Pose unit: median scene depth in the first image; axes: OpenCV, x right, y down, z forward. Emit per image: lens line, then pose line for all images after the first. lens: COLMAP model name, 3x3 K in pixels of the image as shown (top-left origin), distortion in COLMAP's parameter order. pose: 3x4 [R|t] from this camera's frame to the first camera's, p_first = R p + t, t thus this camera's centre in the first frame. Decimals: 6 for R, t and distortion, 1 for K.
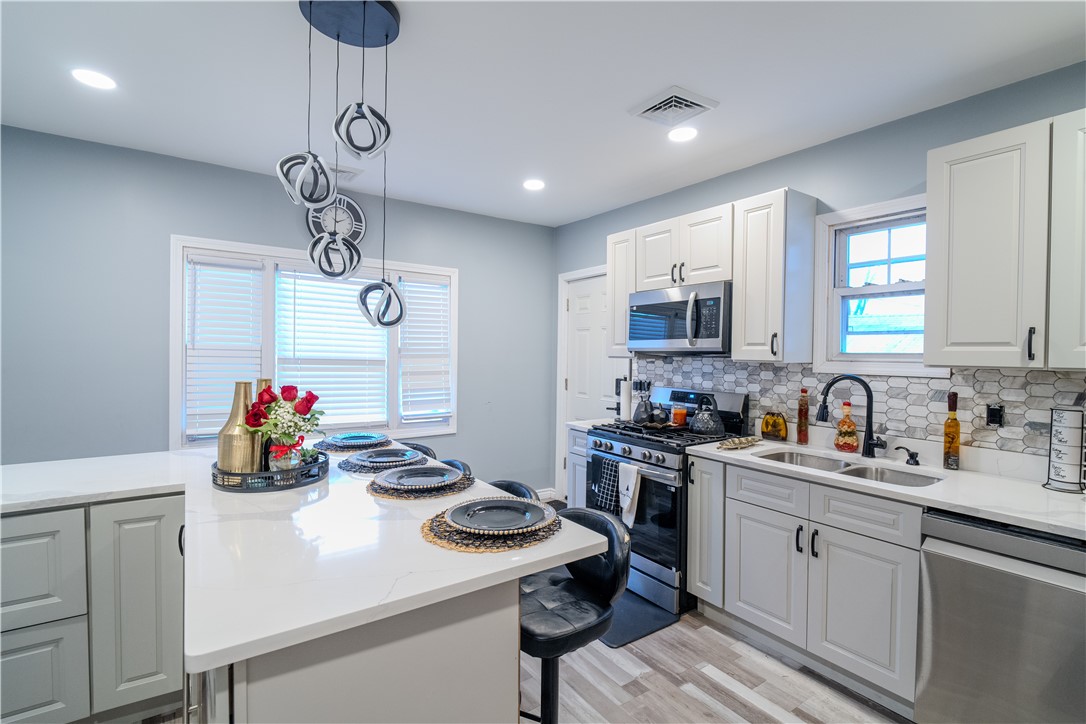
lens RADIAL K [[505.2, 0, 543.7], [0, 505.2, 363.3], [0, 0, 1]] dist [-0.001898, -0.001985]
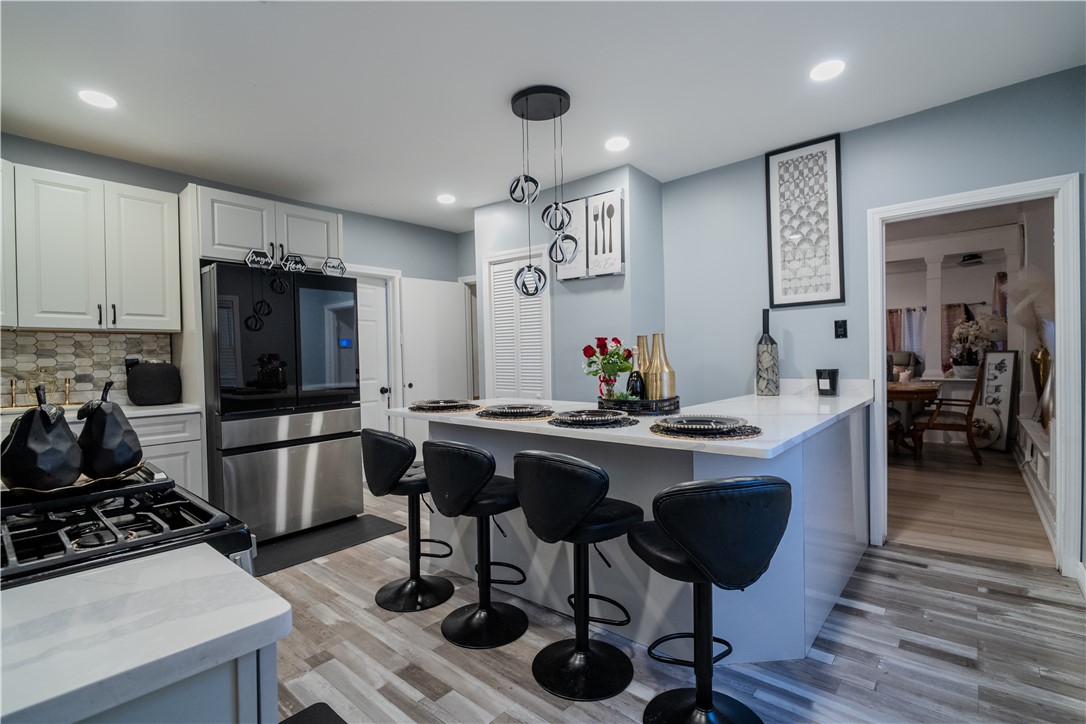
lens RADIAL K [[505.2, 0, 543.7], [0, 505.2, 363.3], [0, 0, 1]] dist [-0.001898, -0.001985]
pose [[-0.968283, 0.007001, -0.249758, 0.007190], [0.001073, 0.999715, 0.023863, 0.062352], [0.249854, 0.022838, -0.968014, 1.578709]]
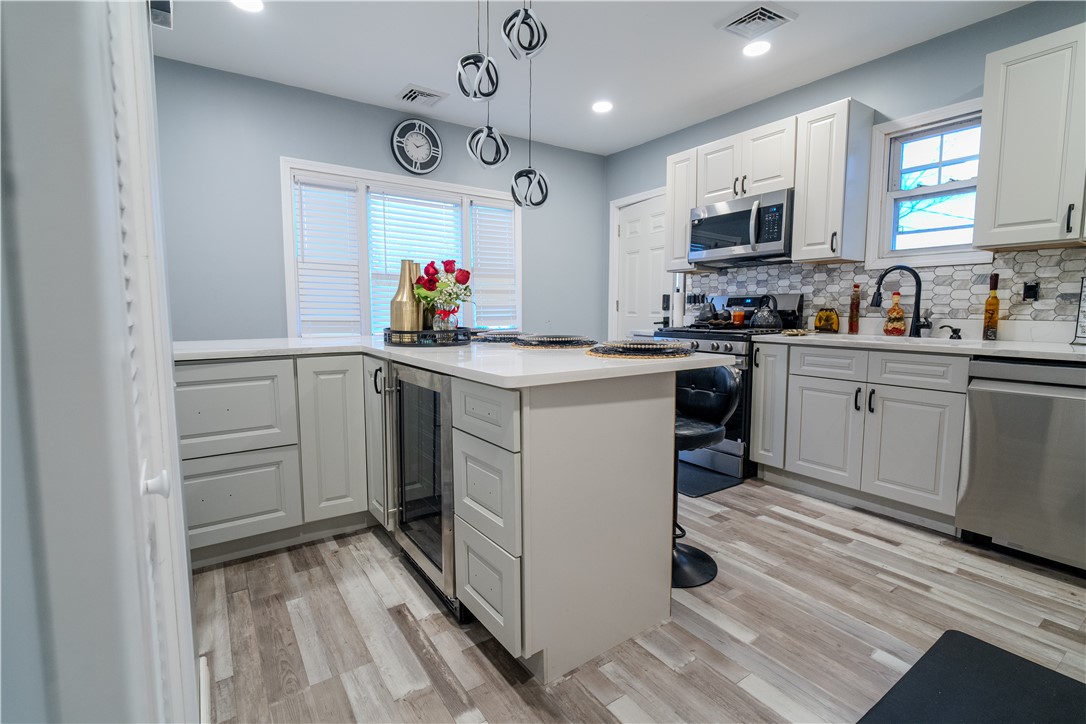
lens RADIAL K [[505.2, 0, 543.7], [0, 505.2, 363.3], [0, 0, 1]] dist [-0.001898, -0.001985]
pose [[0.999862, -0.010946, -0.012458, -0.178771], [0.011936, 0.996528, 0.082402, 0.130294], [0.011513, -0.082539, 0.996521, -0.153080]]
